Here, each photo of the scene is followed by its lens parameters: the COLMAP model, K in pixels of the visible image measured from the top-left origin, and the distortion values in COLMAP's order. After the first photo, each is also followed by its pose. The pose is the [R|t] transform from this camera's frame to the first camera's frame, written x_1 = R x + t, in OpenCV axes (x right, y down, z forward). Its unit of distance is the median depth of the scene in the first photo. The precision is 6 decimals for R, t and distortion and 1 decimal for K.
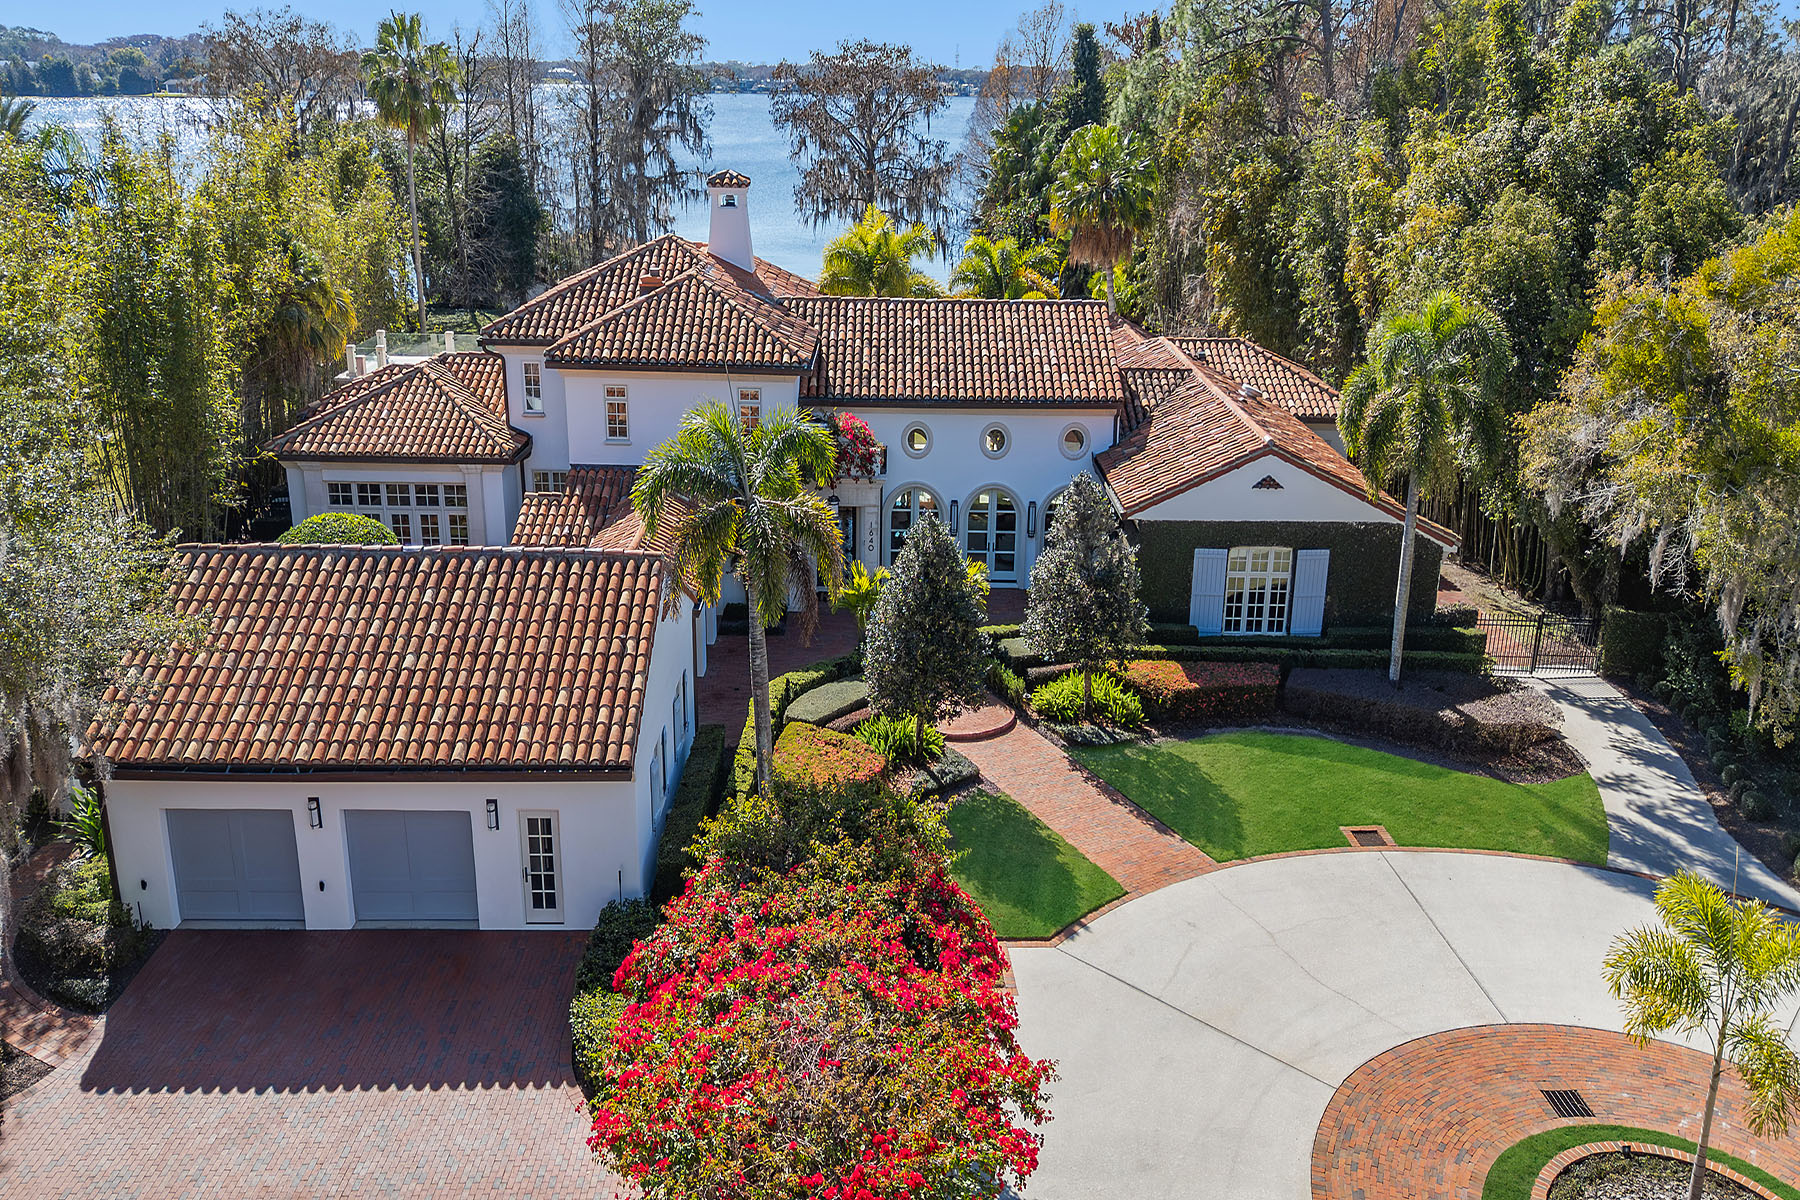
lens RADIAL K [[1417.2, 0, 901.6], [0, 1417.2, 439.2], [0, 0, 1]] dist [0.045366, -0.048903]
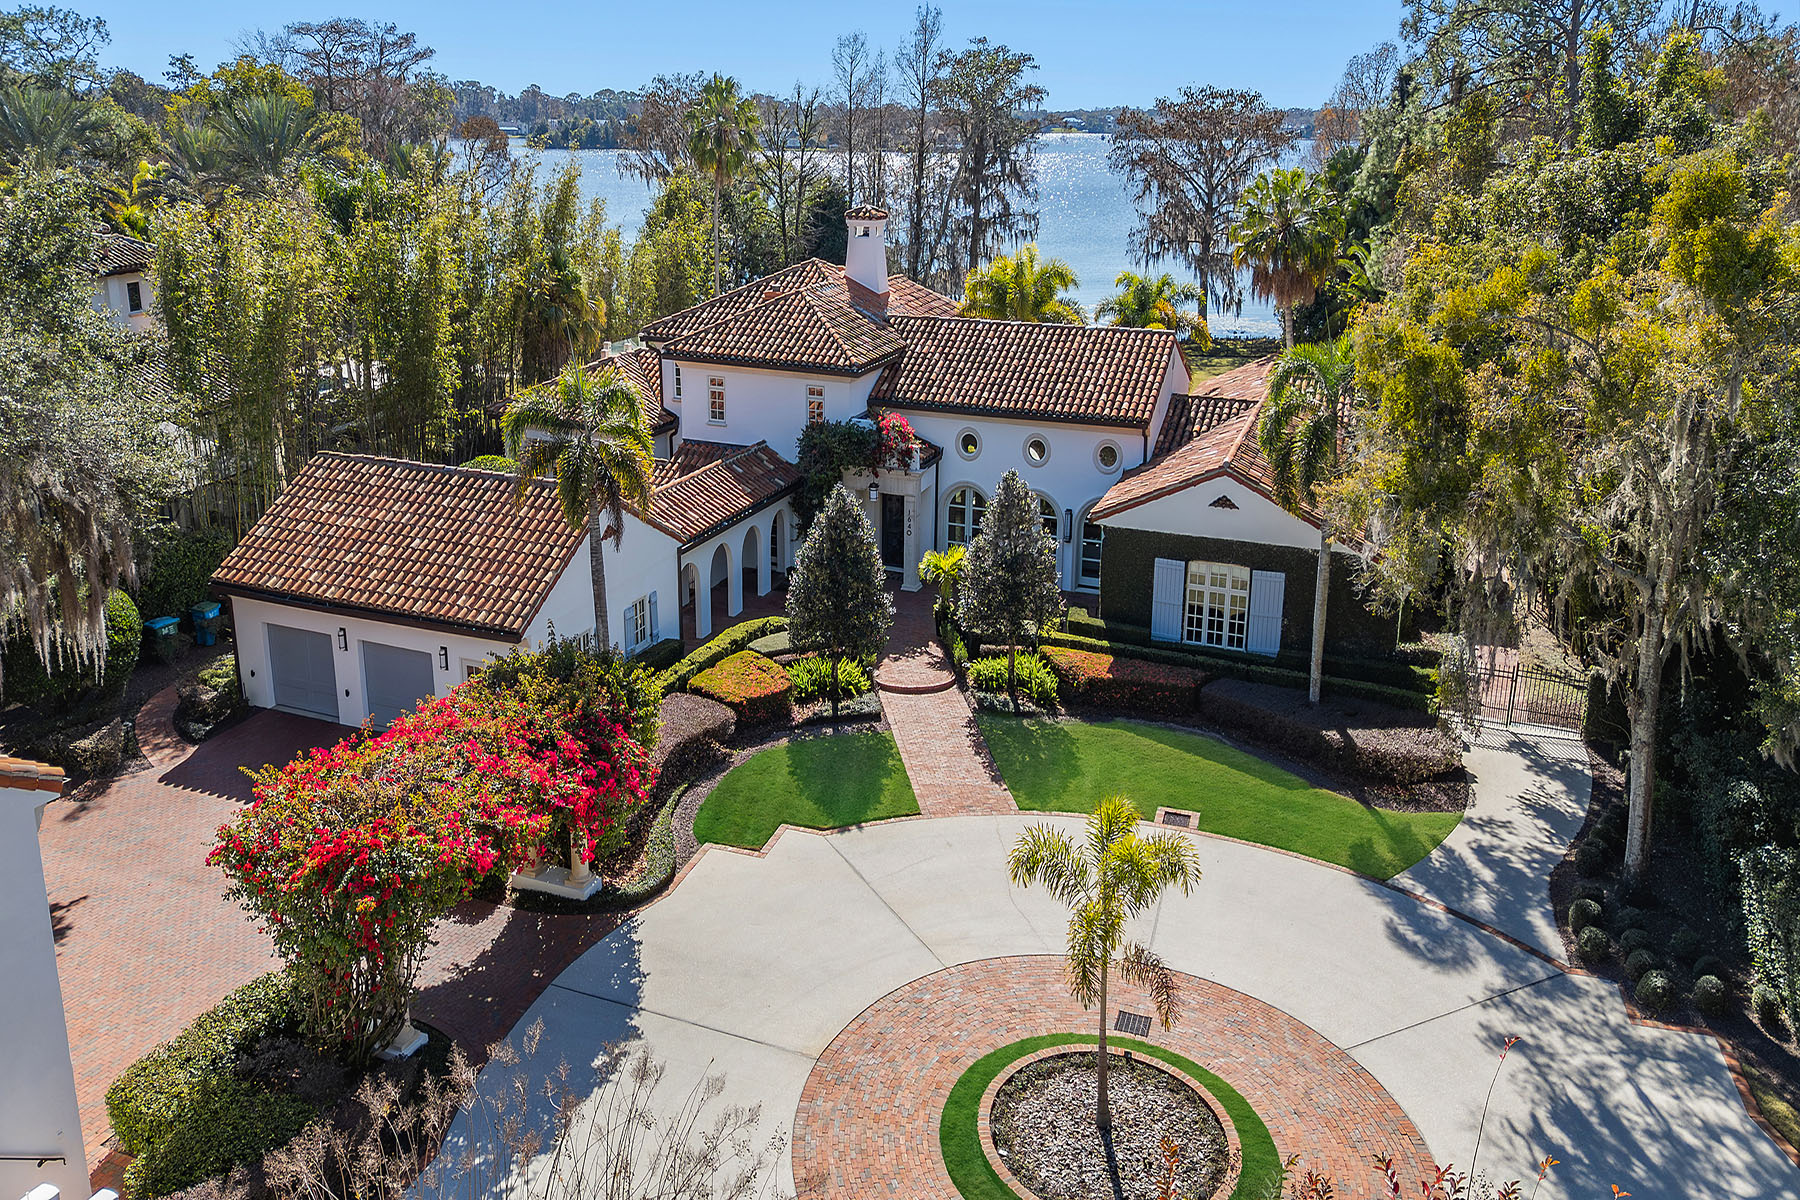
lens RADIAL K [[1520.0, 0, 940.6], [0, 1520.0, 464.0], [0, 0, 1]] dist [0.031207, -0.003223]
pose [[0.915002, 0.080736, -0.395289, 0.521636], [-0.092255, 0.995683, -0.010185, 0.034103], [0.392761, 0.045786, 0.918500, -0.127586]]
